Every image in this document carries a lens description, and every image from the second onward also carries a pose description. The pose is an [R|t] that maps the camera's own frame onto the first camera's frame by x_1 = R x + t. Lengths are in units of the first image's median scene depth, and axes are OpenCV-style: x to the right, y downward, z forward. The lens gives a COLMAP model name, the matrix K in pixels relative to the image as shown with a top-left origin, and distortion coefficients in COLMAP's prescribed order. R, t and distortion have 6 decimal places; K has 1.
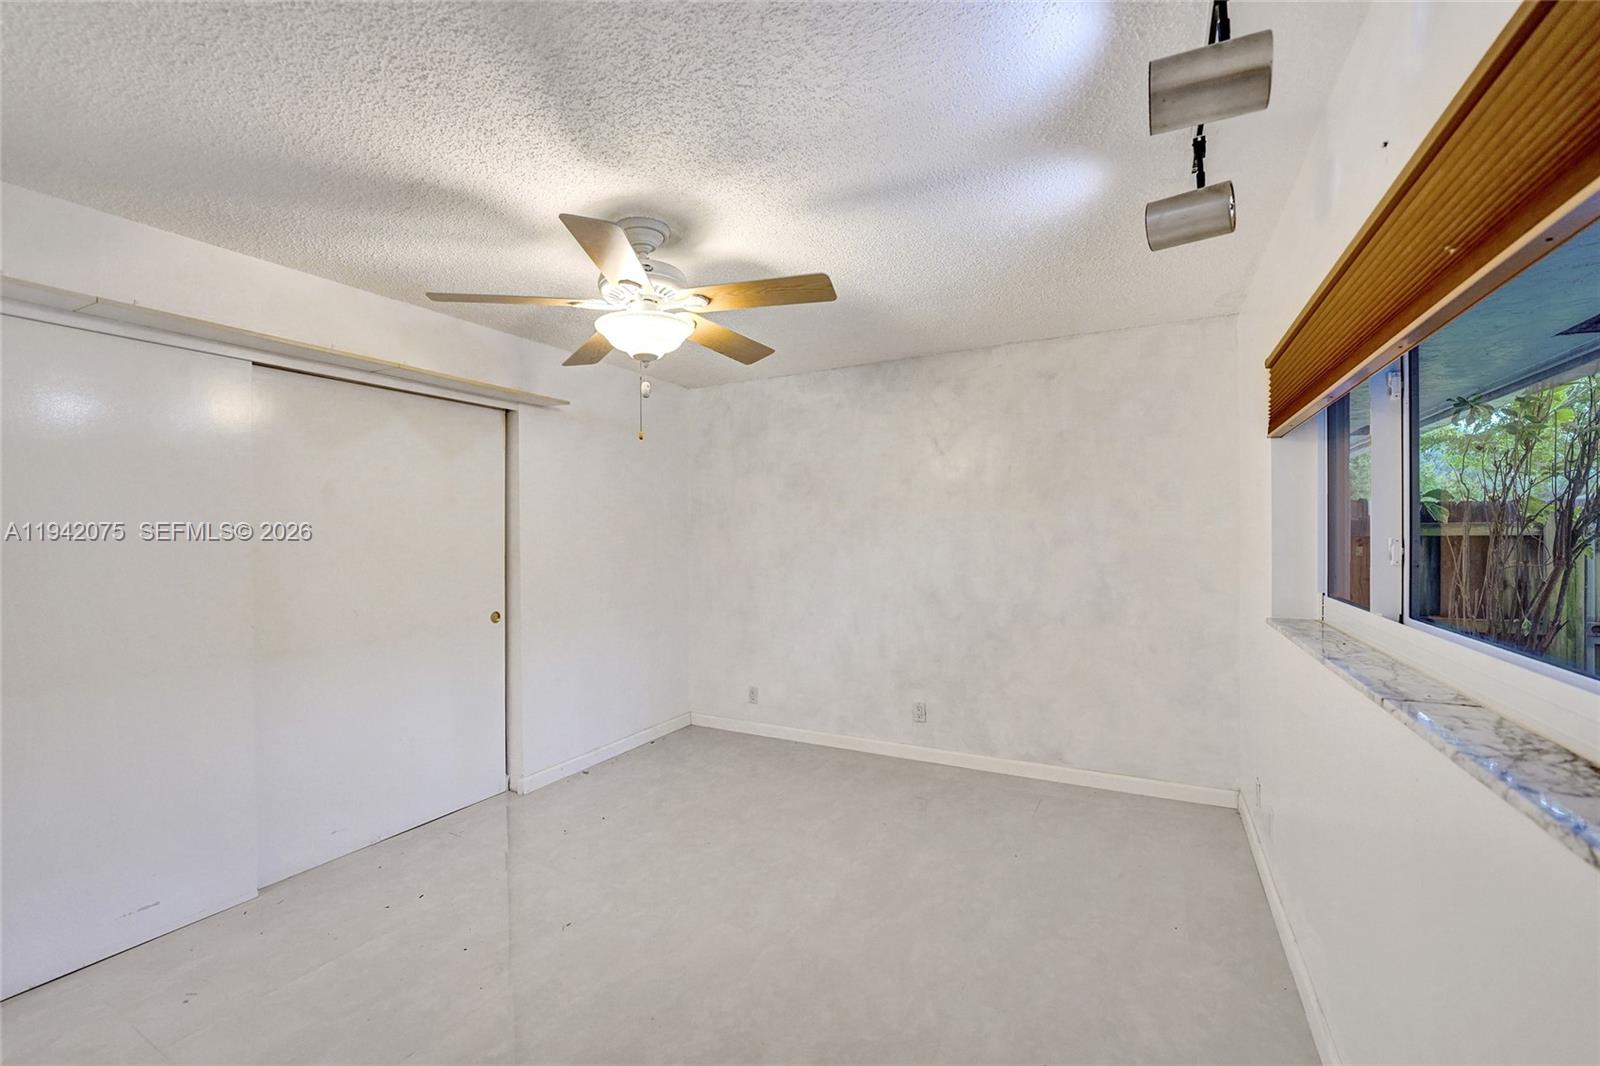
lens RADIAL K [[657.0, 0, 791.9], [0, 657.0, 534.8], [0, 0, 1]] dist [-0.029395, 0.004090]
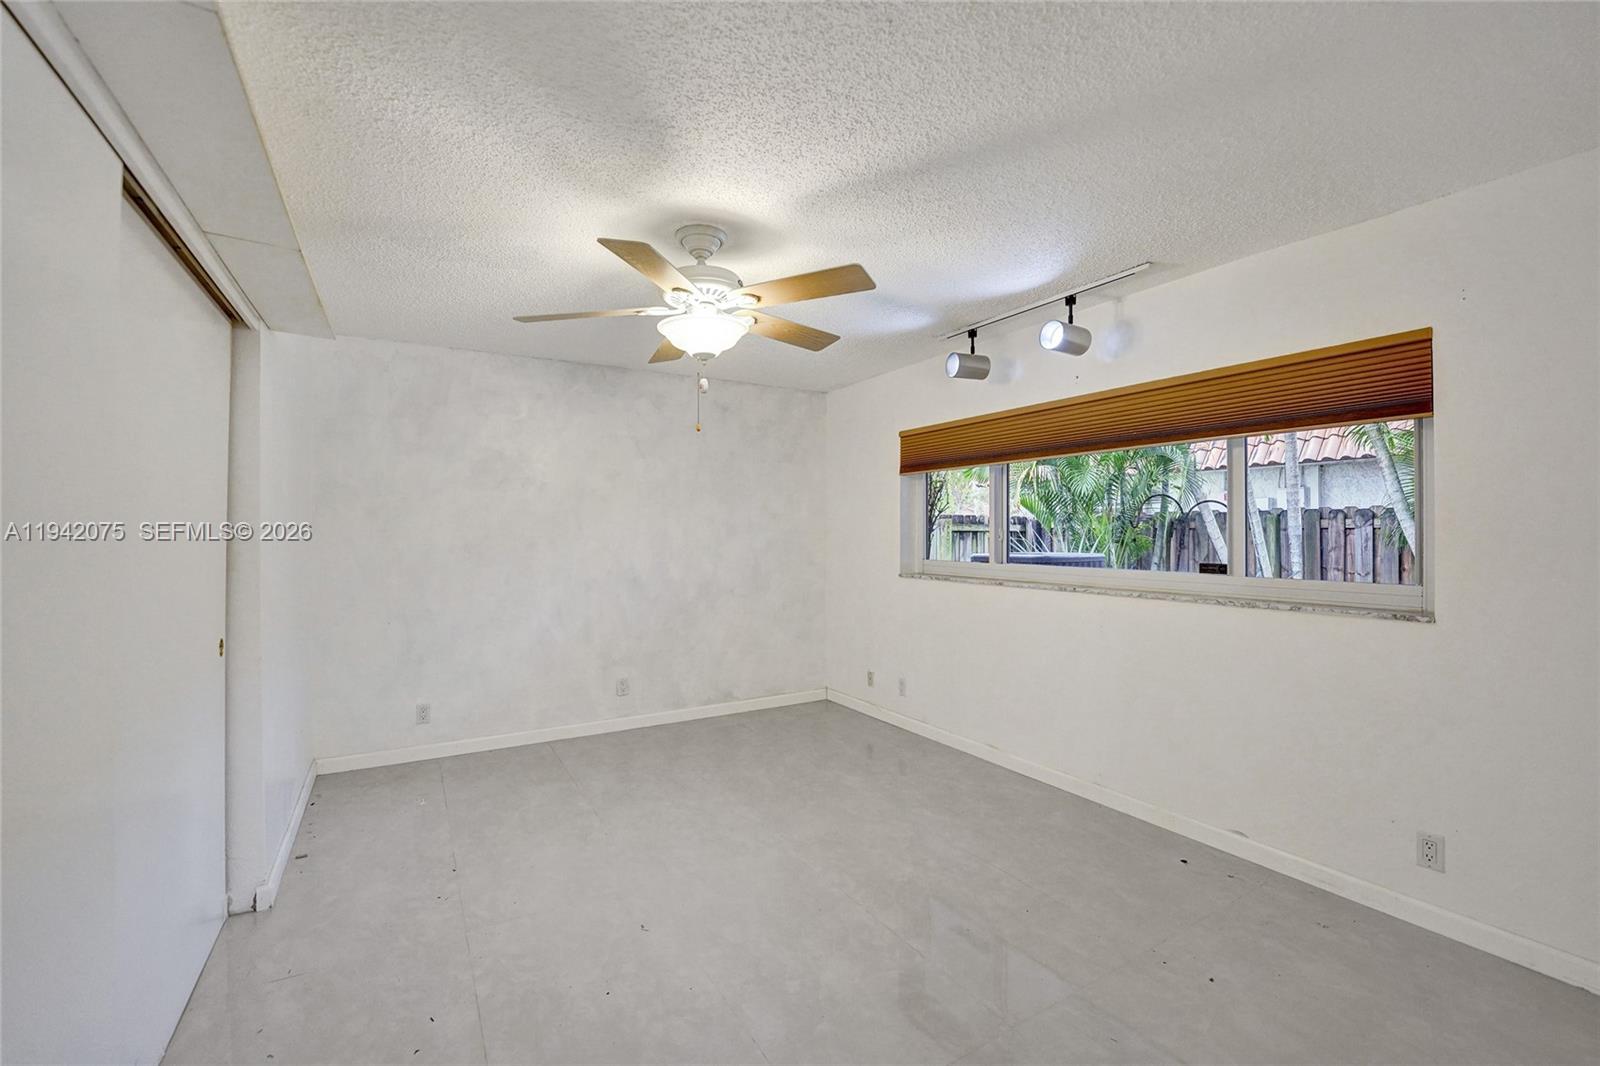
lens RADIAL K [[657.0, 0, 783.6], [0, 657.0, 531.0], [0, 0, 1]] dist [-0.029395, 0.004090]
pose [[0.529366, 0.008457, 0.848351, -0.615579], [-0.002700, 0.999962, -0.008284, 0.015138], [-0.848389, 0.002095, 0.529369, 0.182150]]
